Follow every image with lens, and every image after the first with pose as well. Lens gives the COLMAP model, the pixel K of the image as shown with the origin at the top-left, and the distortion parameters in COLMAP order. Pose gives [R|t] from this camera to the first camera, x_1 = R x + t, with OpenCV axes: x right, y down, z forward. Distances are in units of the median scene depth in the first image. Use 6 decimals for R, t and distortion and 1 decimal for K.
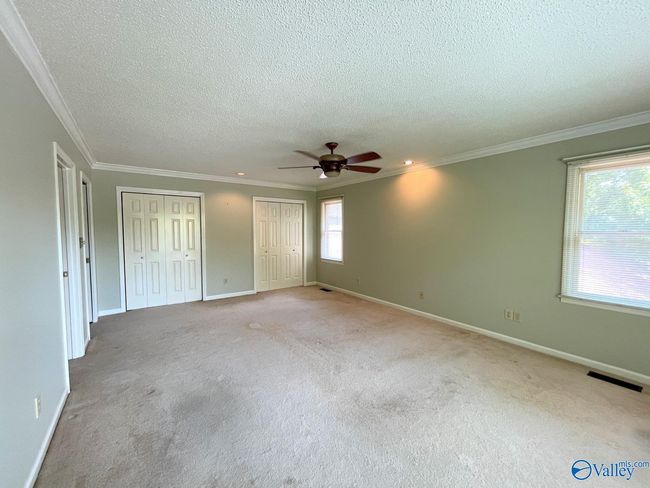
lens RADIAL K [[264.6, 0, 323.6], [0, 264.6, 248.1], [0, 0, 1]] dist [0.002789, -0.000214]
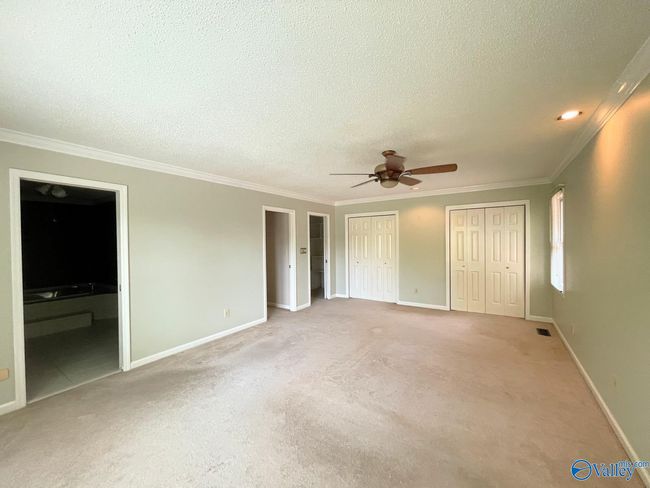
lens RADIAL K [[264.6, 0, 323.8], [0, 264.6, 241.5], [0, 0, 1]] dist [0.002789, -0.000214]
pose [[0.347809, -0.009012, -0.937522, 0.497321], [-0.050751, 0.998307, -0.028424, -0.021896], [0.936191, 0.057466, 0.346762, 0.284826]]
